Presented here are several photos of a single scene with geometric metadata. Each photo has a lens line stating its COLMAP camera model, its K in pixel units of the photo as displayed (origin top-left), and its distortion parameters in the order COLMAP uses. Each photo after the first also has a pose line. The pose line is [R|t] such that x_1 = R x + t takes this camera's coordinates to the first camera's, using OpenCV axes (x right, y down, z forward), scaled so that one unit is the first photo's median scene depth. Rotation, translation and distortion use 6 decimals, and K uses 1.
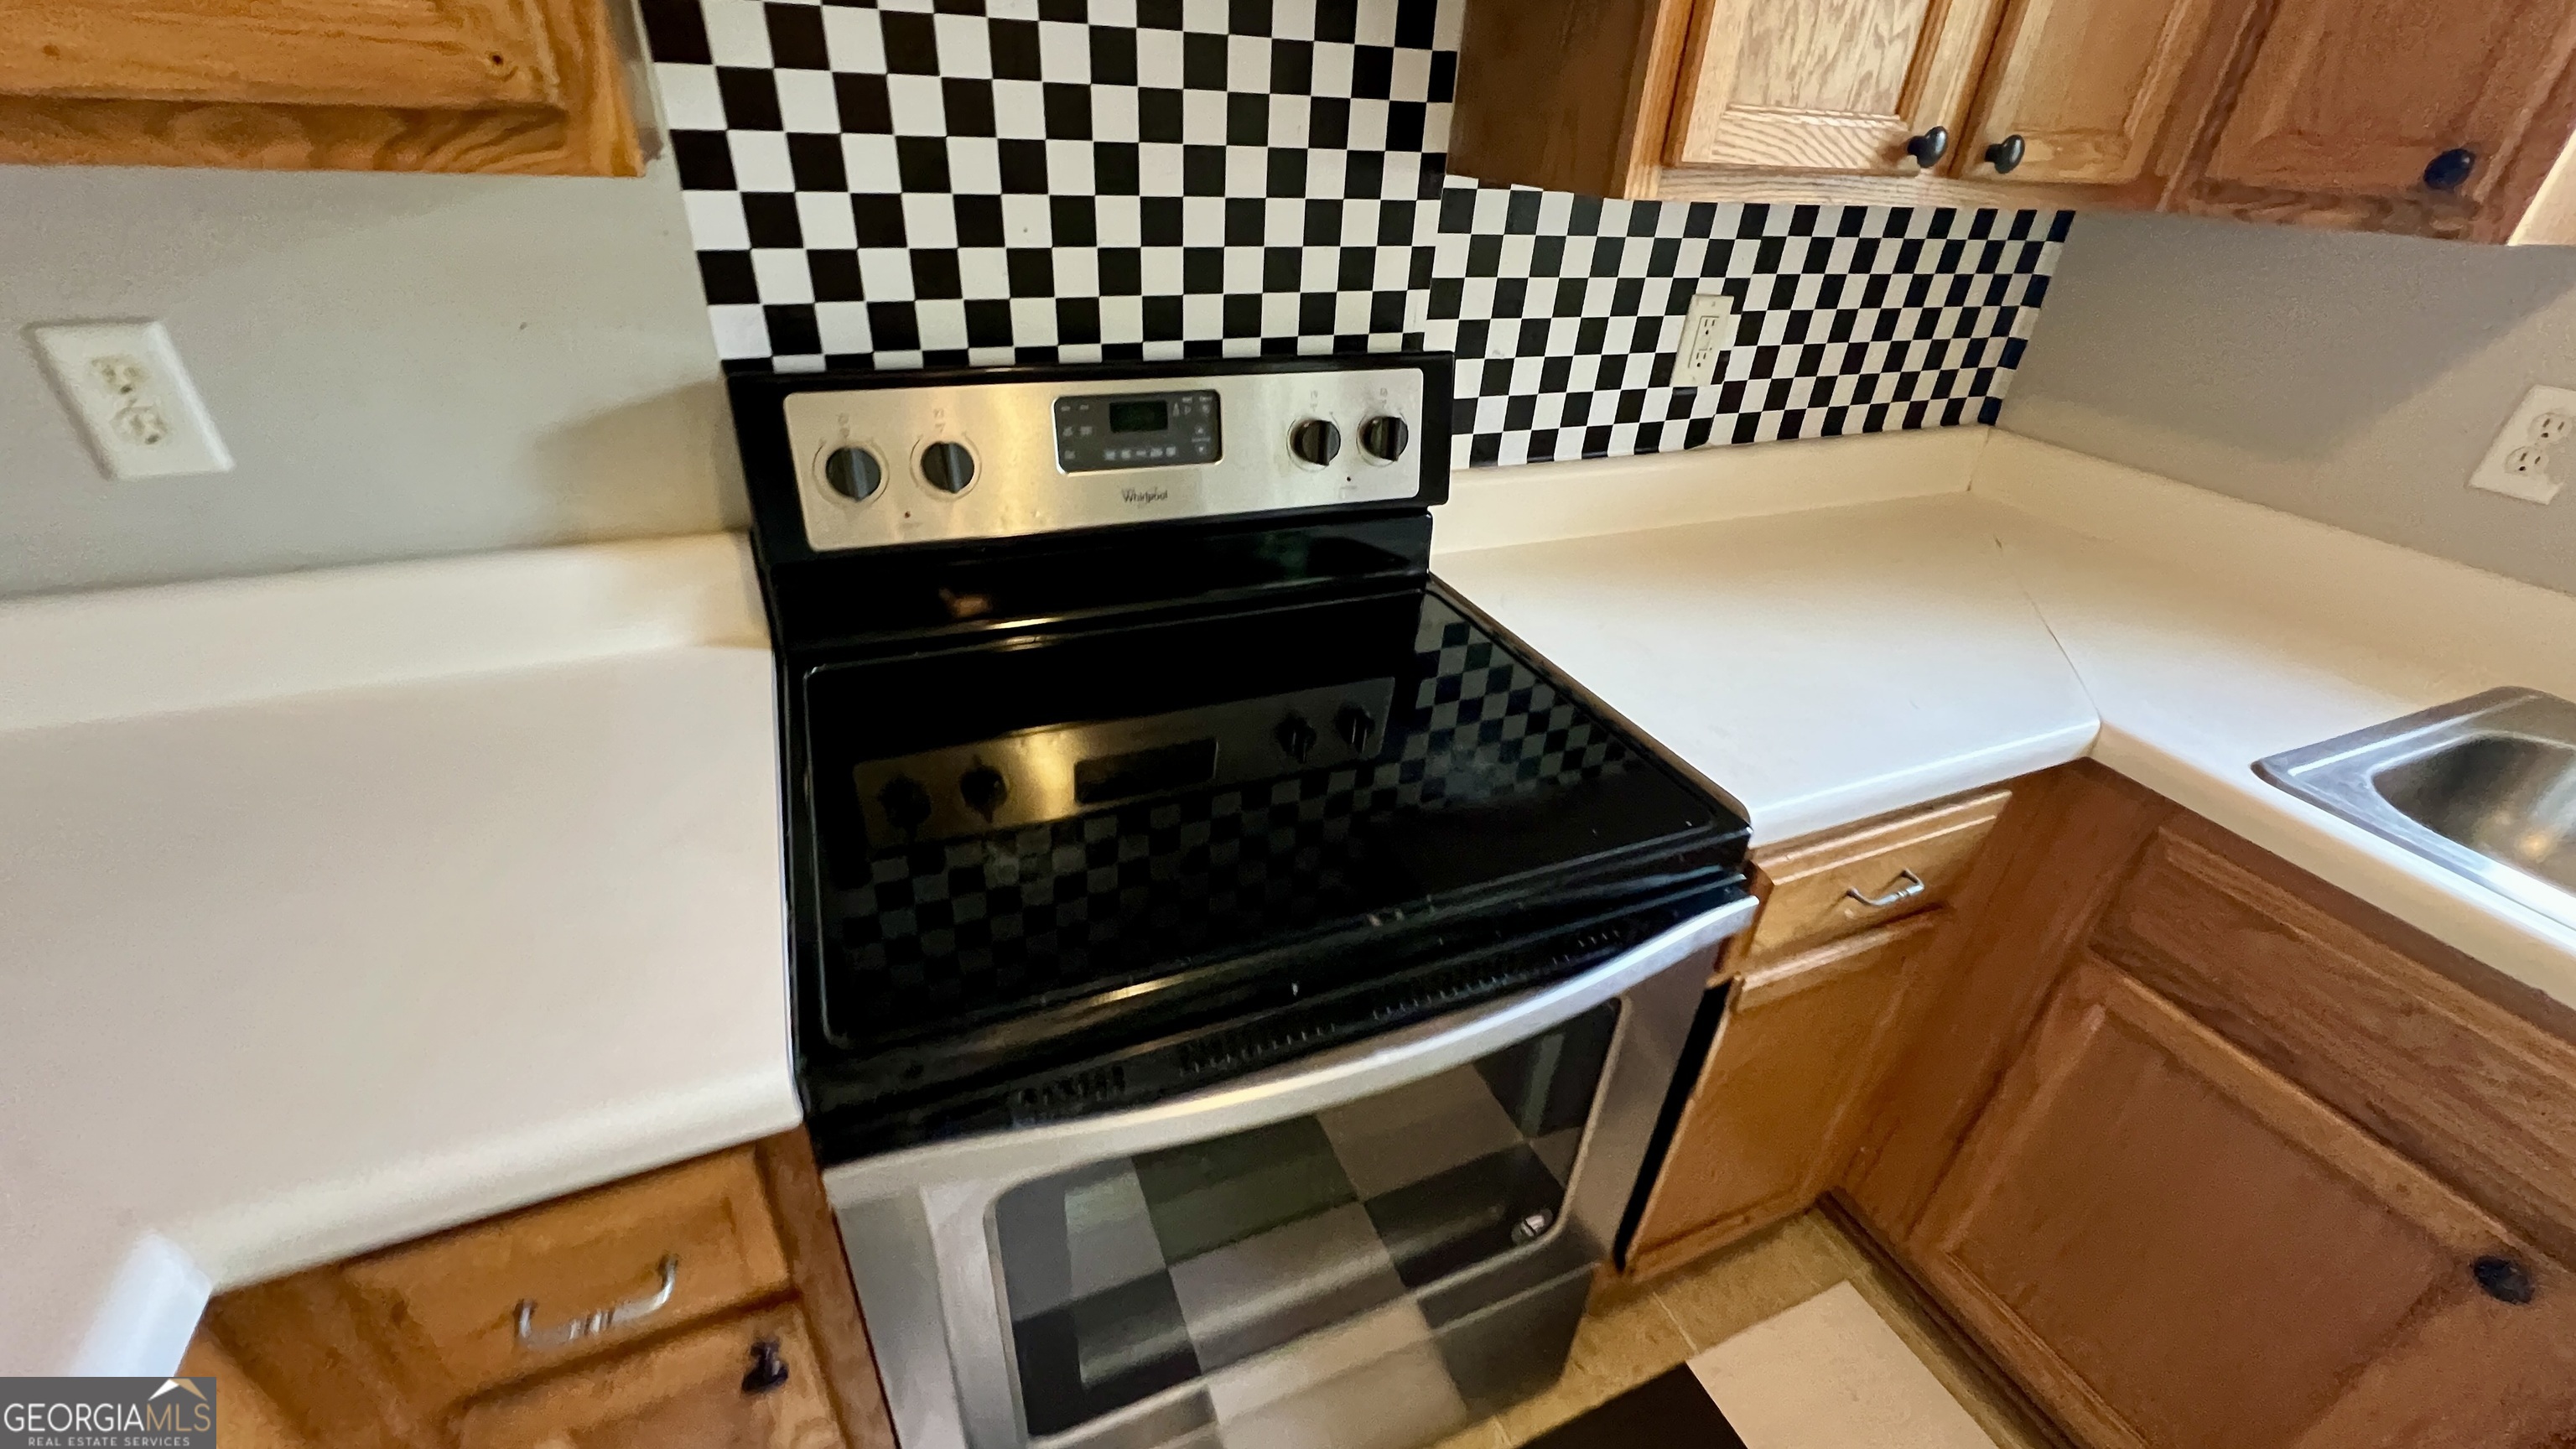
lens RADIAL K [[1036.1, 0, 1274.5], [0, 1036.1, 717.3], [0, 0, 1]] dist [-0.004010, -0.000837]
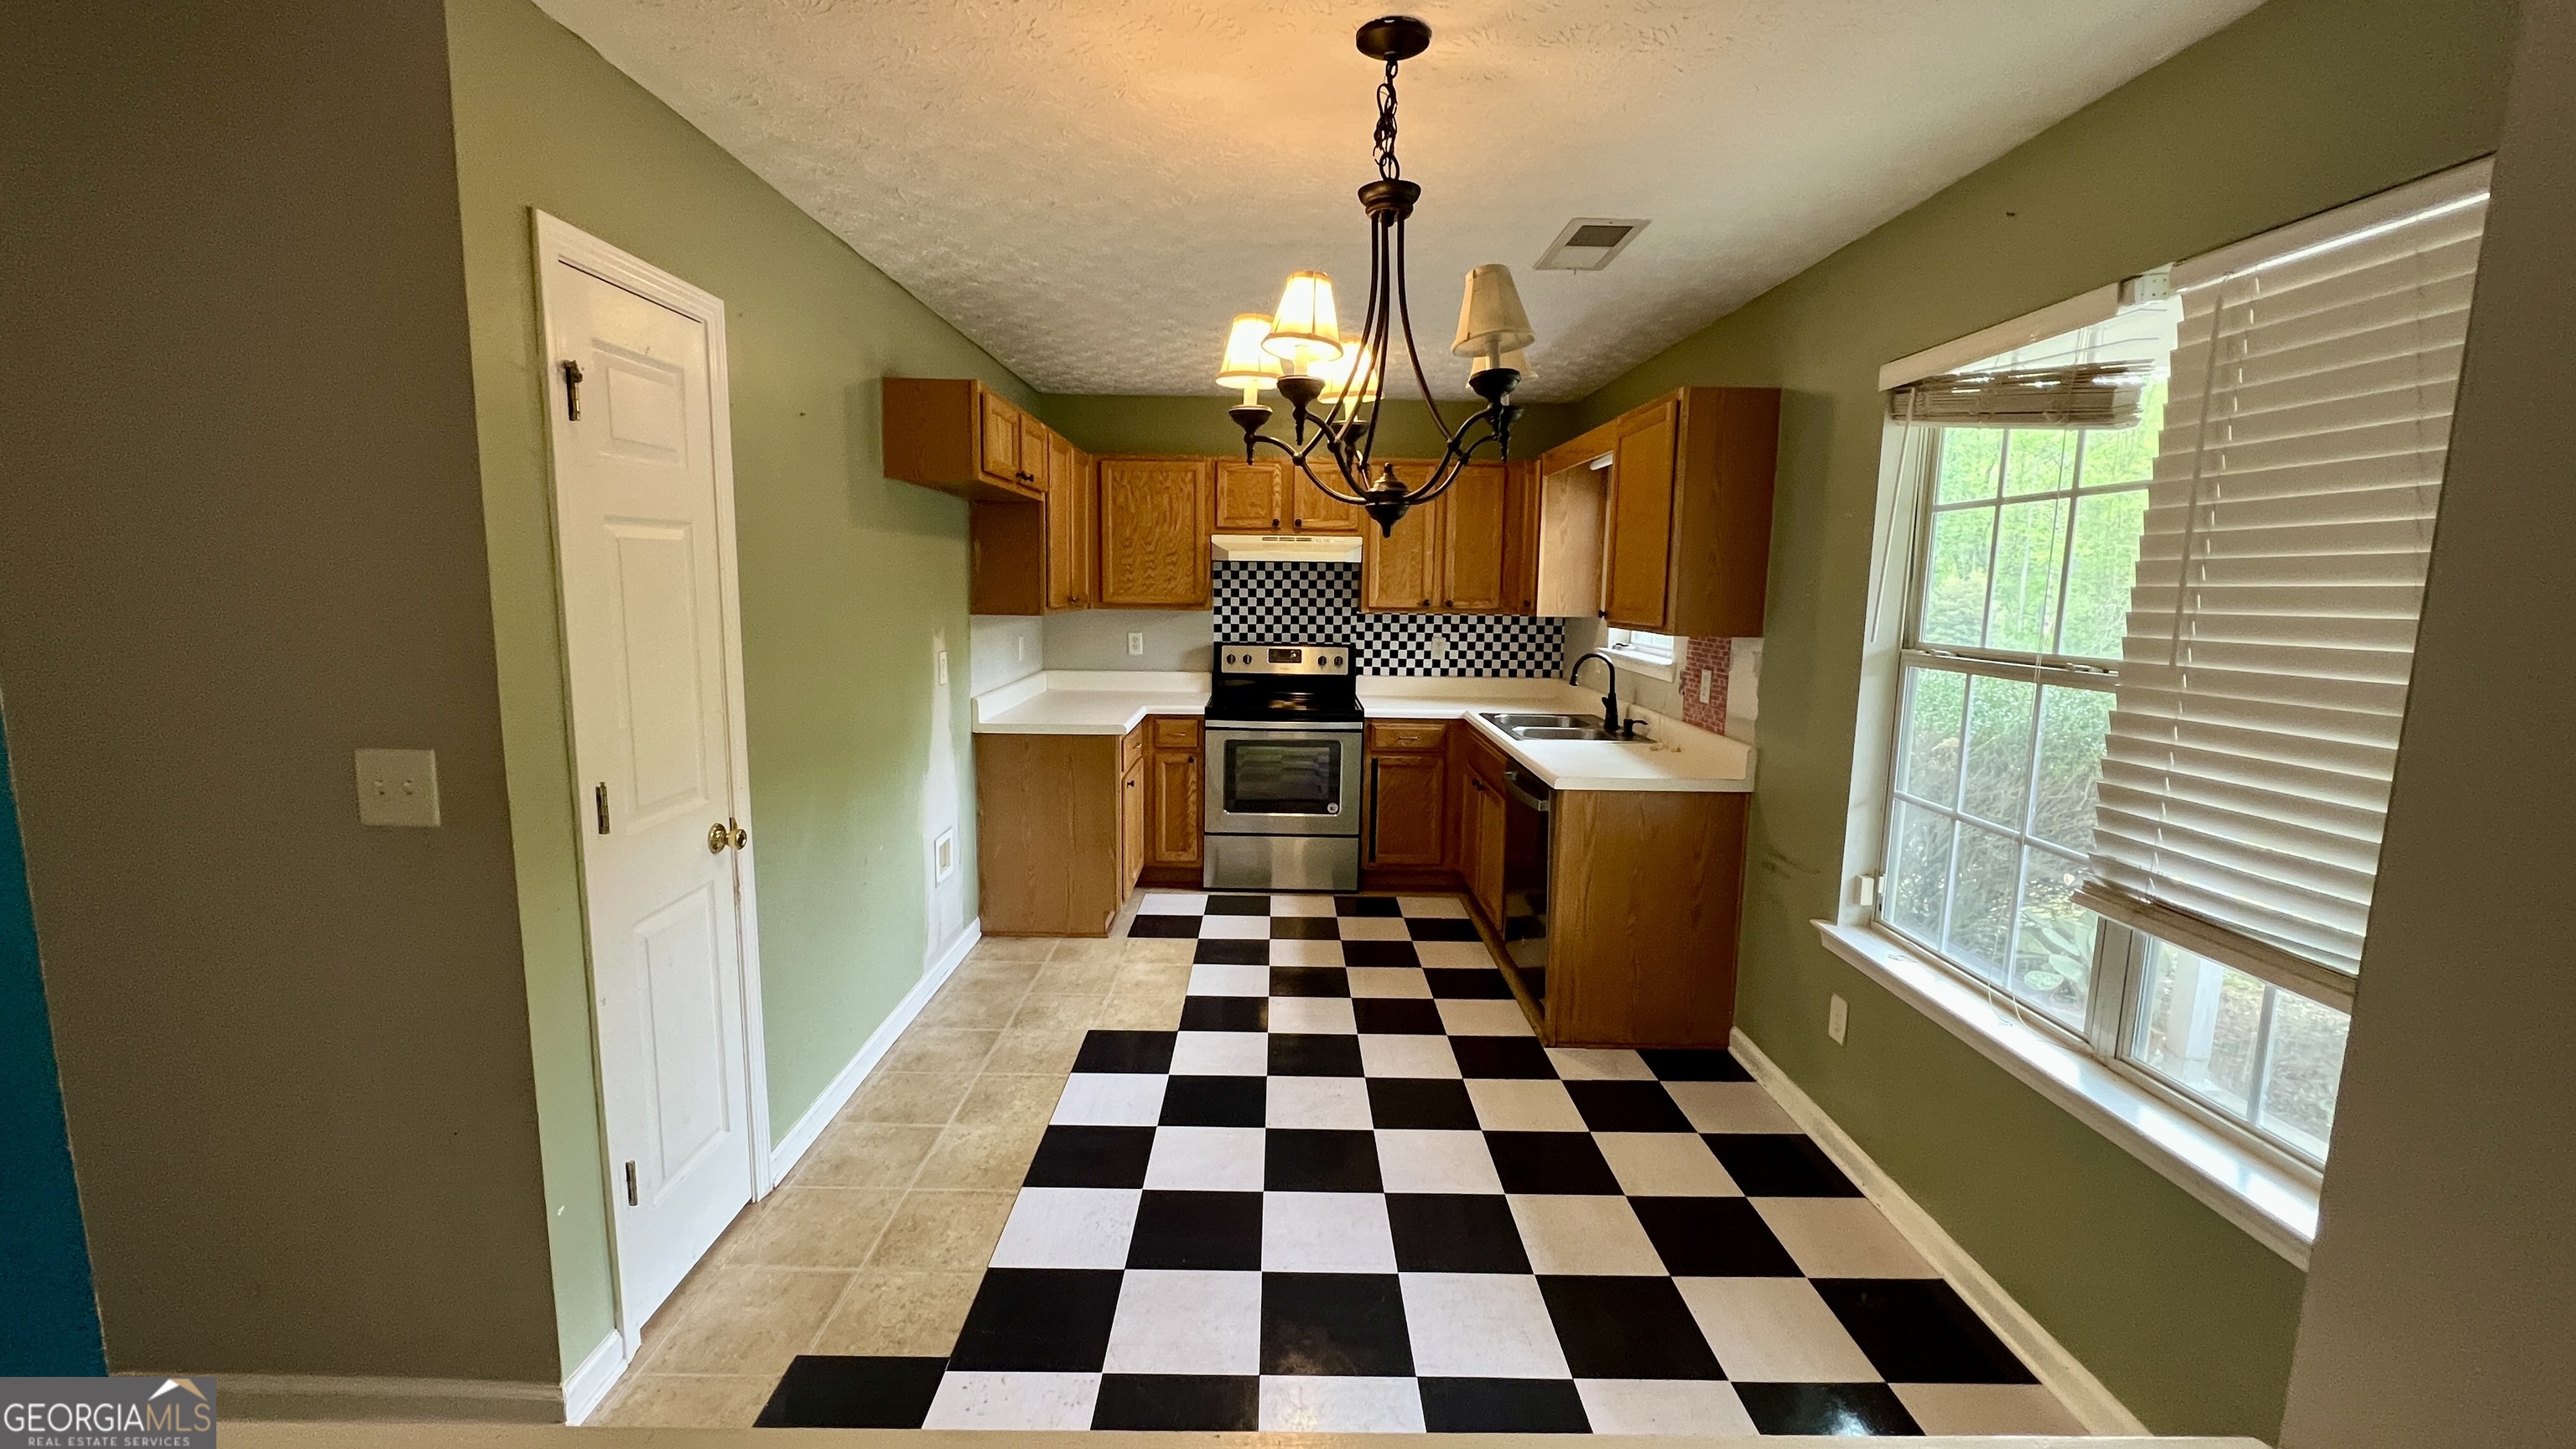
lens RADIAL K [[1034.6, 0, 1275.7], [0, 1034.6, 721.1], [0, 0, 1]] dist [-0.005676, 0.000955]
pose [[0.916517, 0.017710, -0.399604, 1.792445], [-0.176912, 0.913943, -0.365253, 1.805575], [0.358747, 0.405455, 0.840778, -3.036543]]
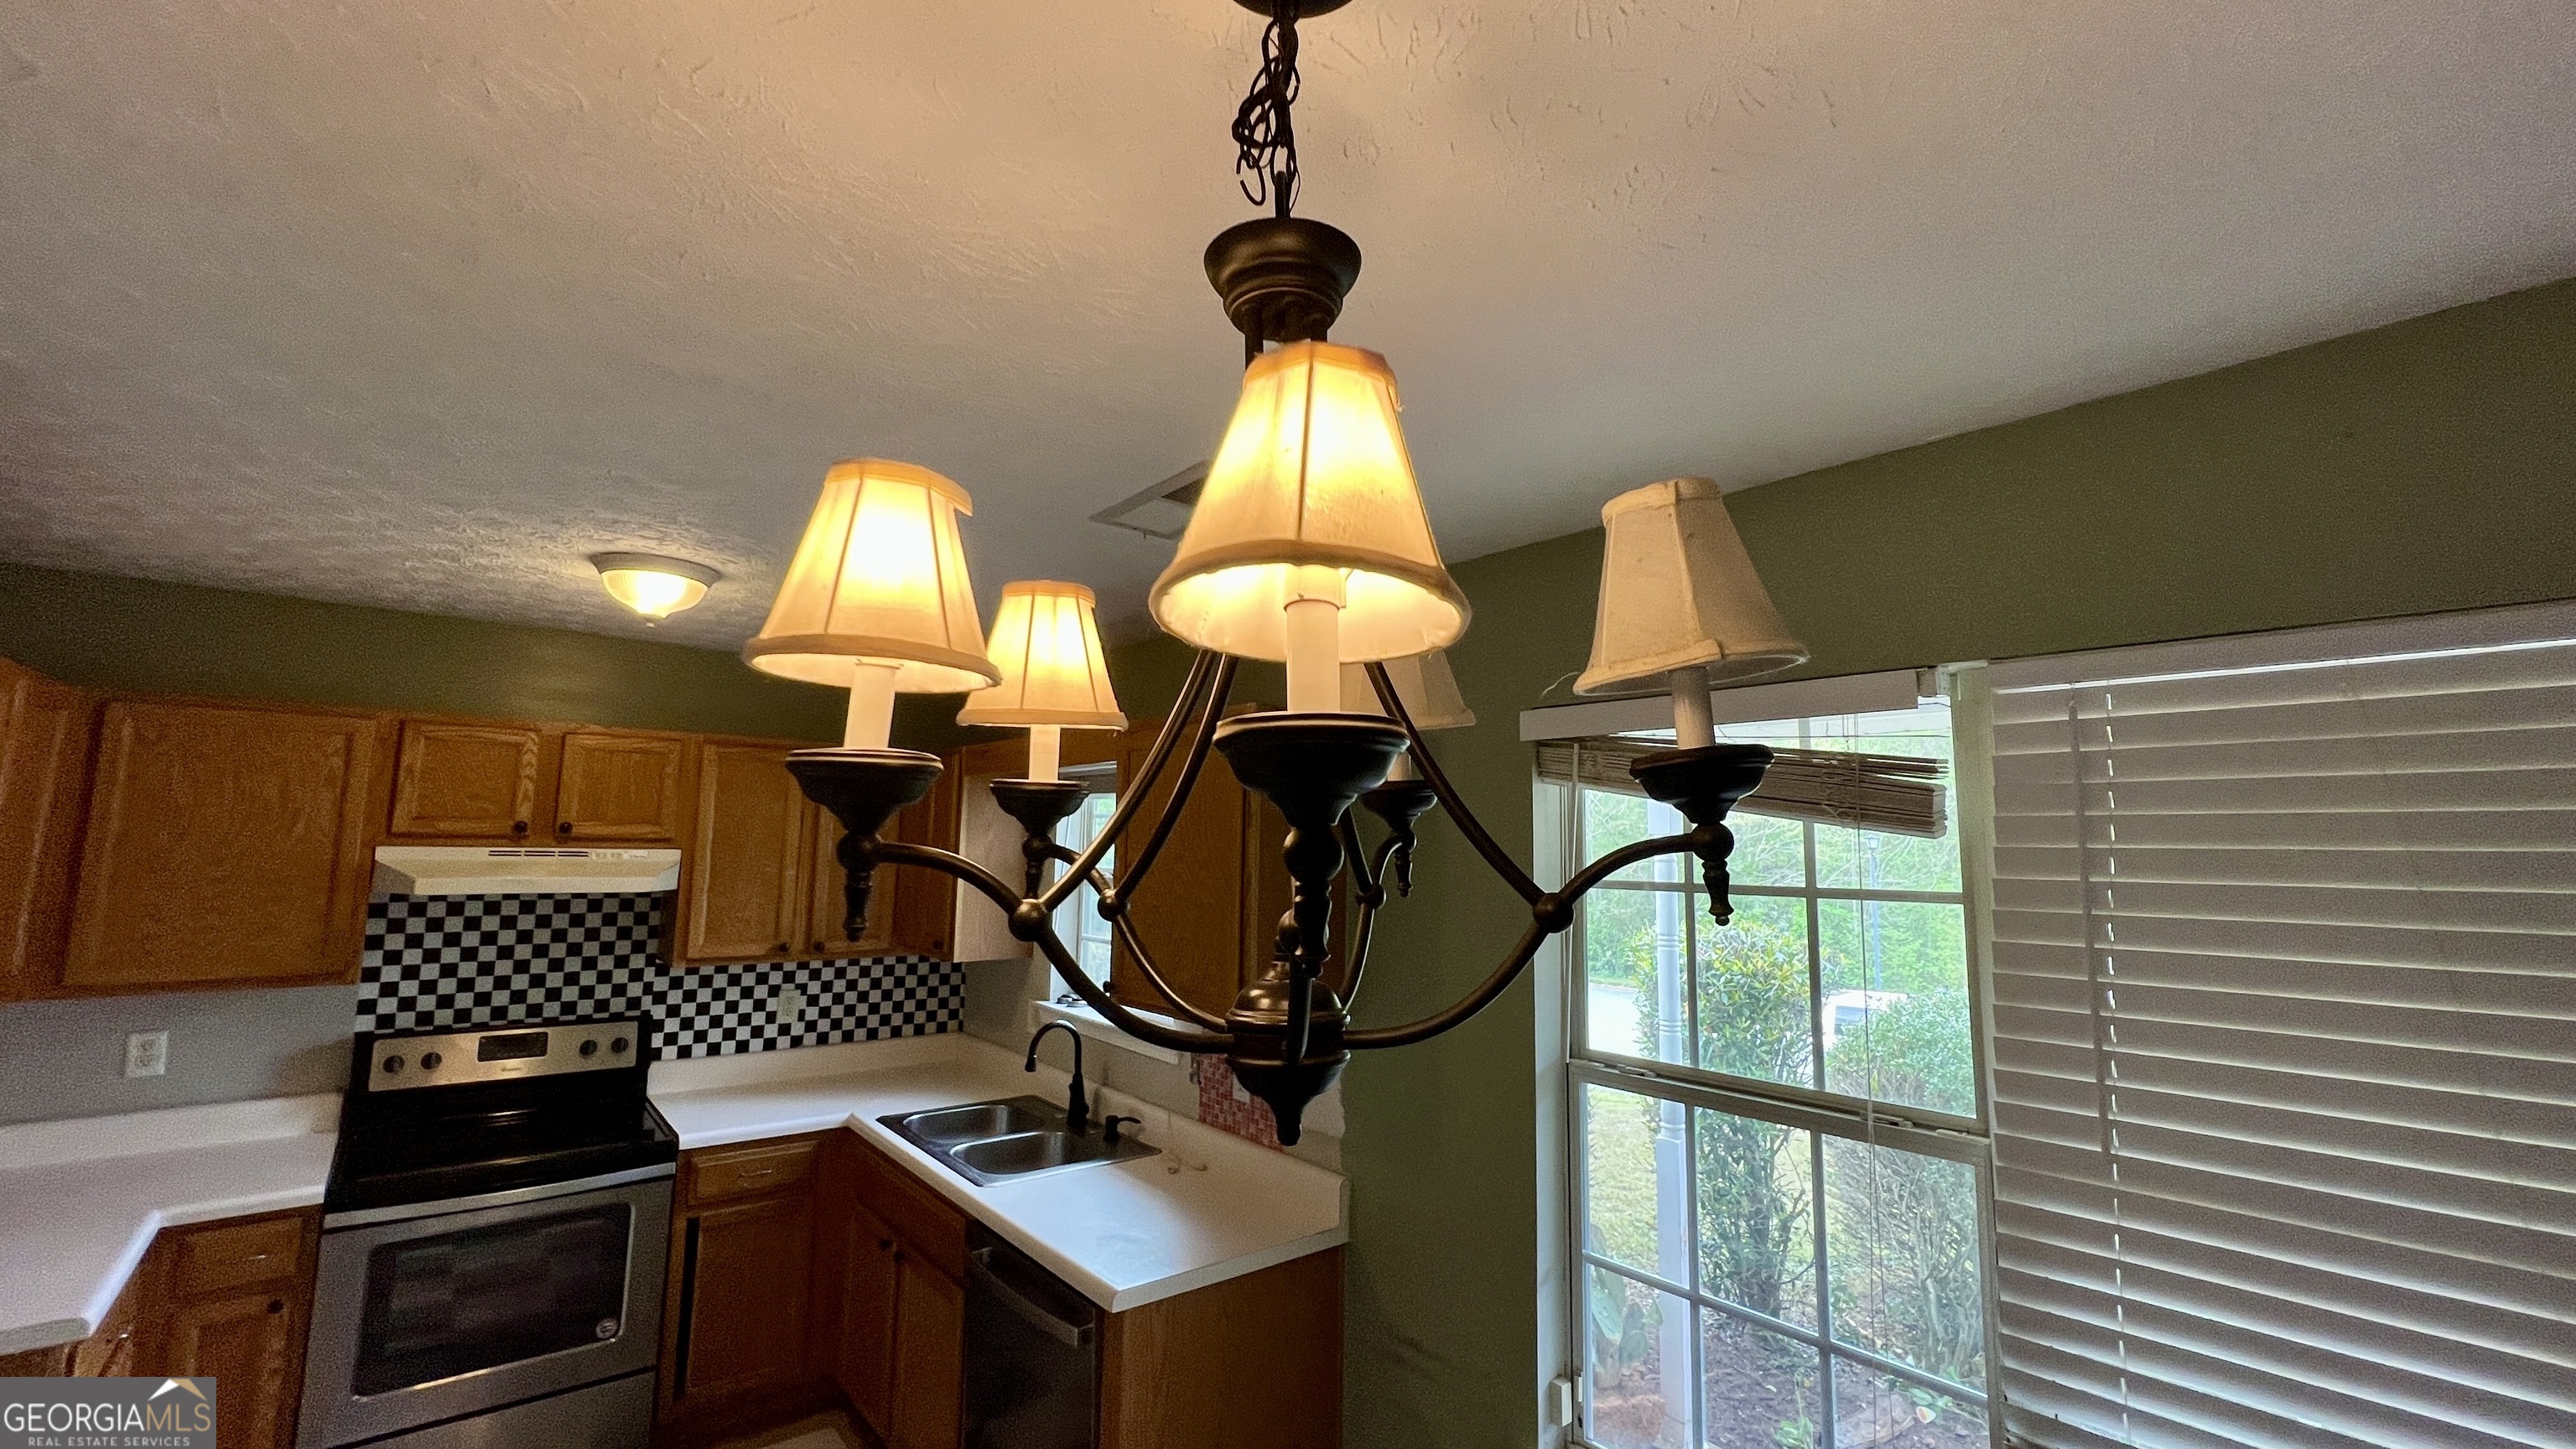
lens RADIAL K [[1034.6, 0, 1281.9], [0, 1034.6, 716.9], [0, 0, 1]] dist [-0.005676, 0.000955]
pose [[0.959066, 0.005016, 0.283140, 1.111189], [0.167641, 0.795766, -0.581939, 1.032751], [-0.228232, 0.605584, 0.762351, -2.273874]]
